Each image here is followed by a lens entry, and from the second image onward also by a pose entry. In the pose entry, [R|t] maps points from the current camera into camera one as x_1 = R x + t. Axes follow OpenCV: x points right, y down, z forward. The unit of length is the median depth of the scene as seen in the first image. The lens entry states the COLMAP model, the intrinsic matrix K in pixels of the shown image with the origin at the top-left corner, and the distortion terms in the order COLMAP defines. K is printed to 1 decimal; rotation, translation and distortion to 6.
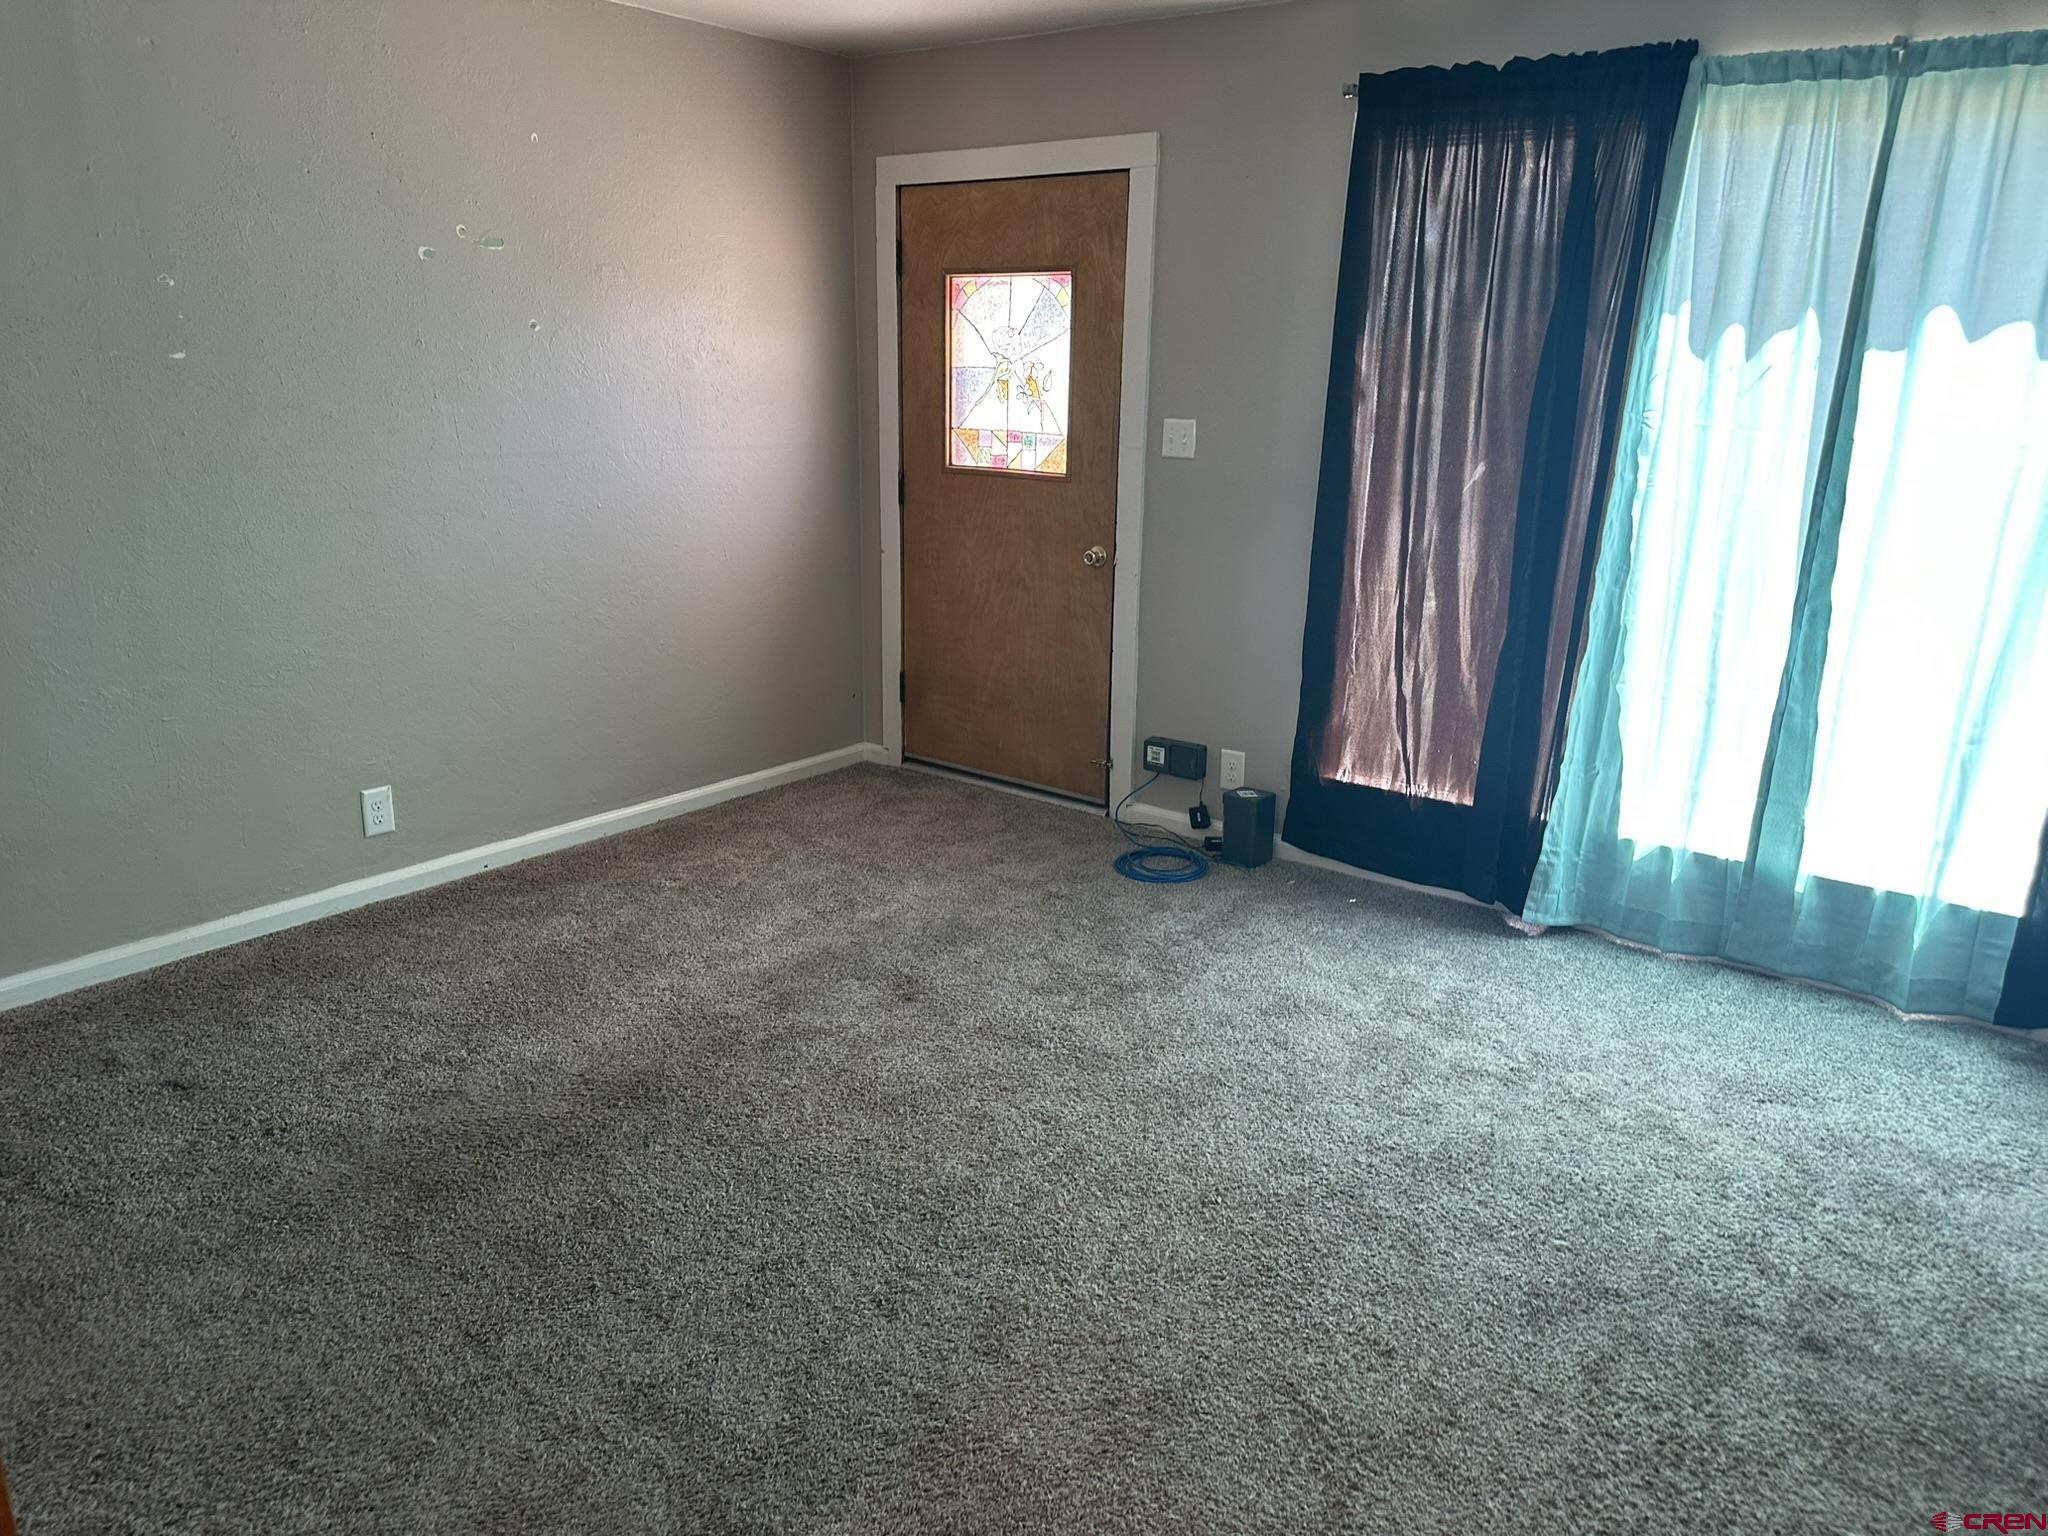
lens RADIAL K [[1453.7, 0, 1020.1], [0, 1453.7, 777.9], [0, 0, 1]] dist [0.061130, -0.078833]
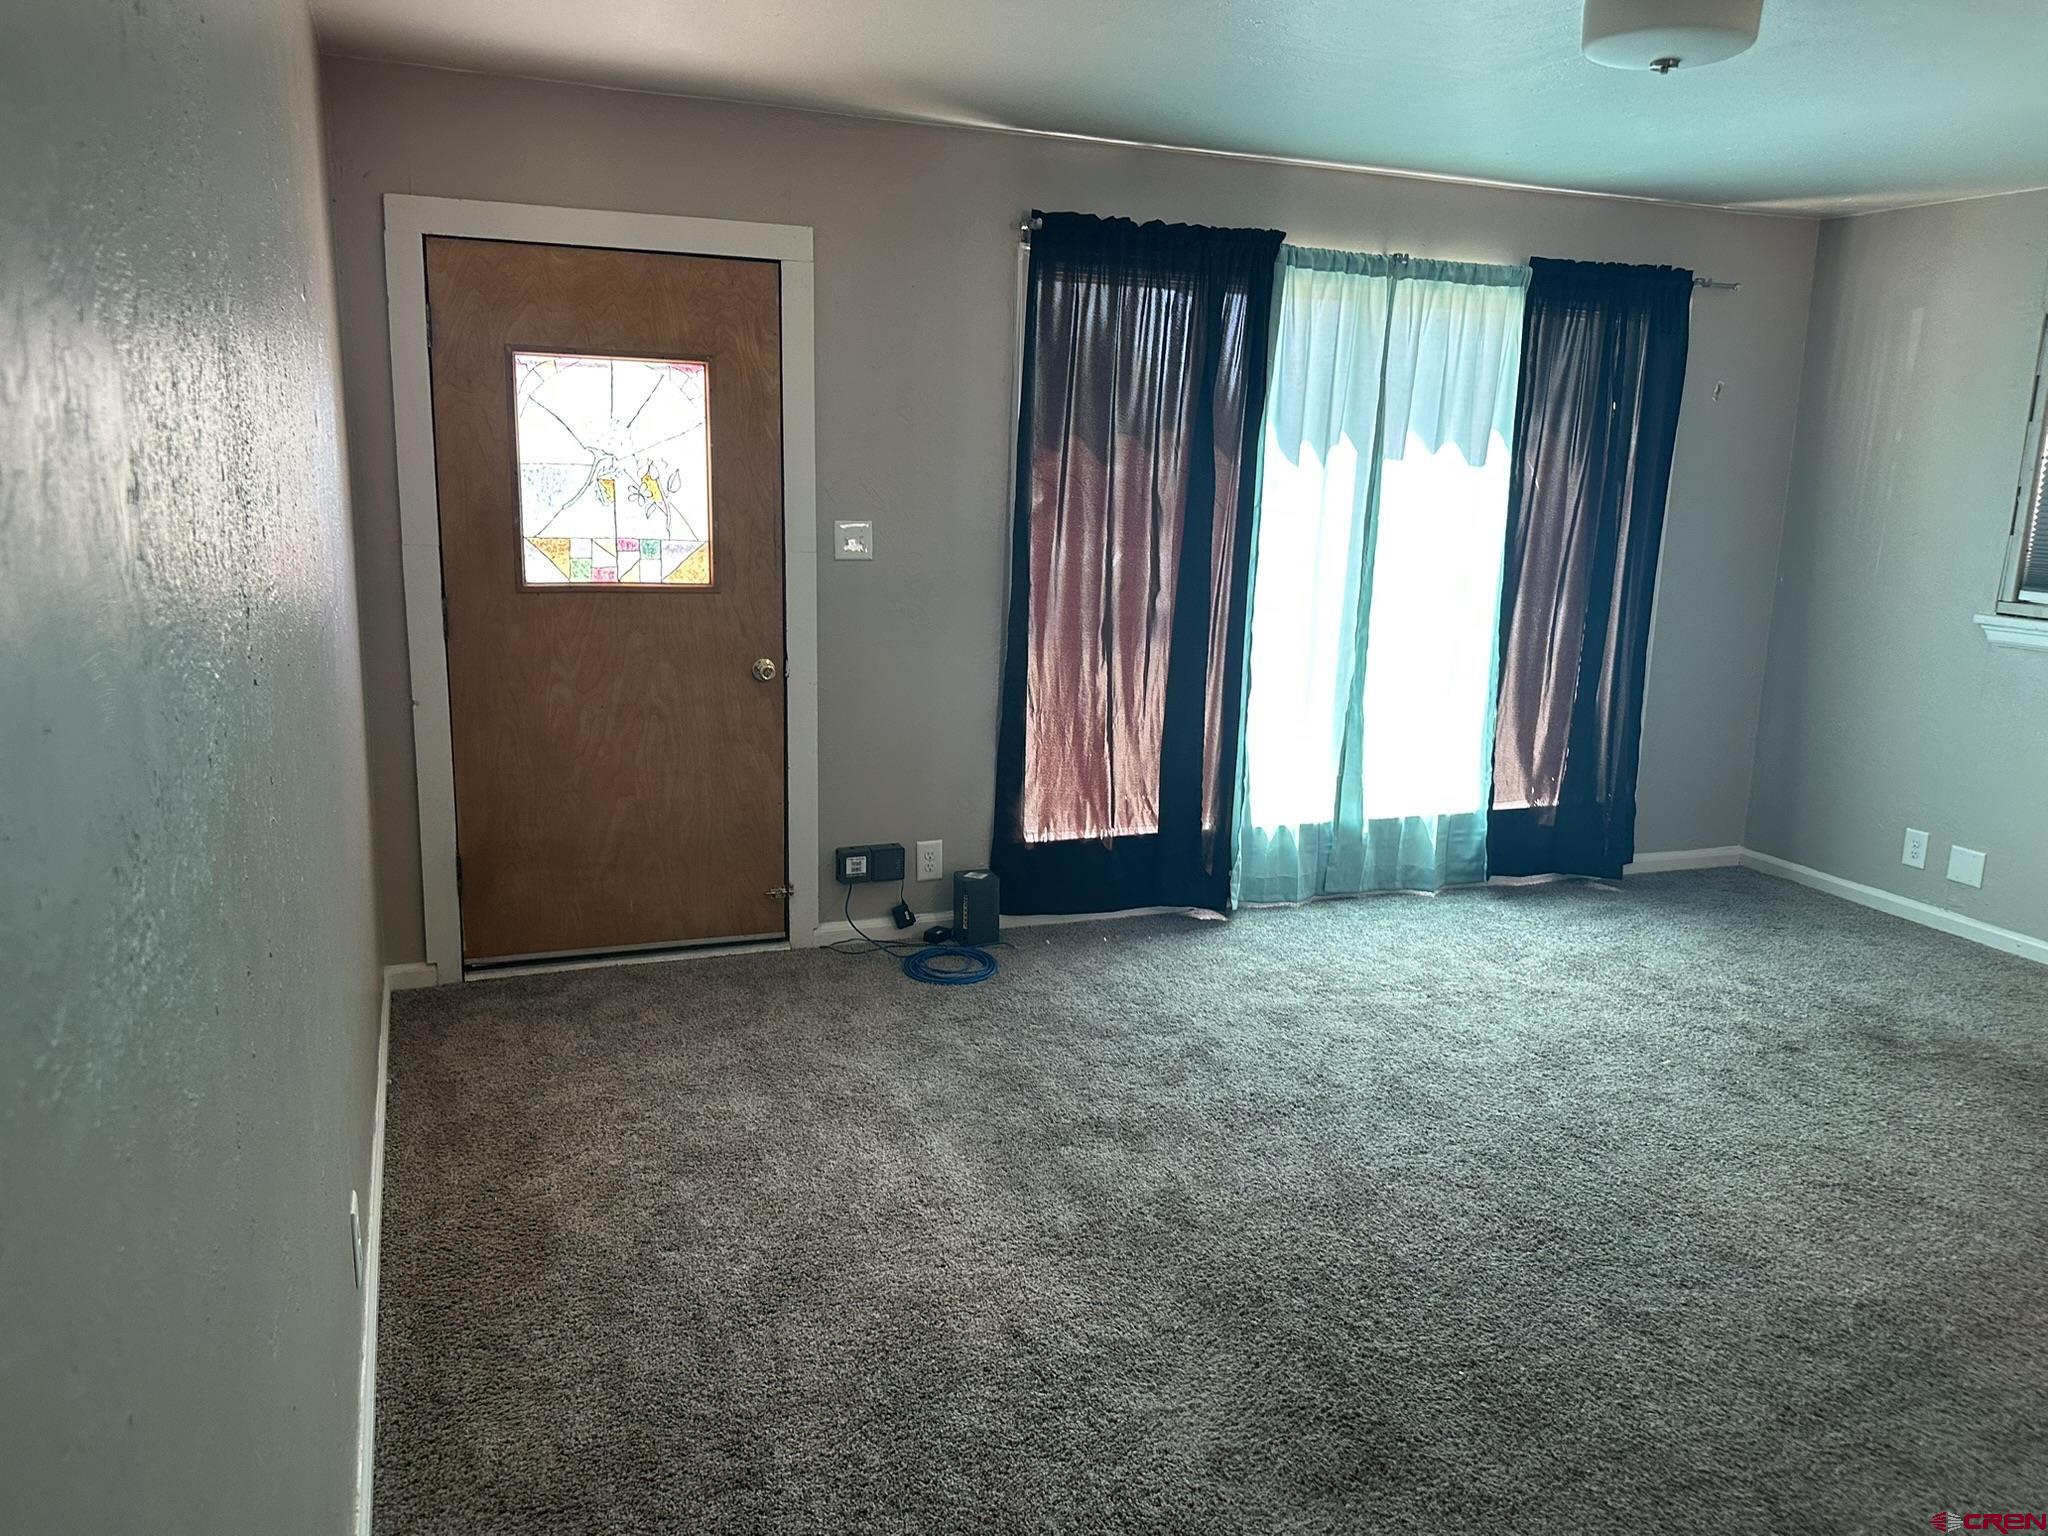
lens RADIAL K [[1470.6, 0, 1022.7], [0, 1470.6, 777.2], [0, 0, 1]] dist [0.018888, -0.009304]
pose [[0.531002, -0.180570, 0.827908, -0.671697], [0.221683, 0.972607, 0.069947, -0.121839], [-0.817859, 0.146391, 0.556486, 0.387418]]
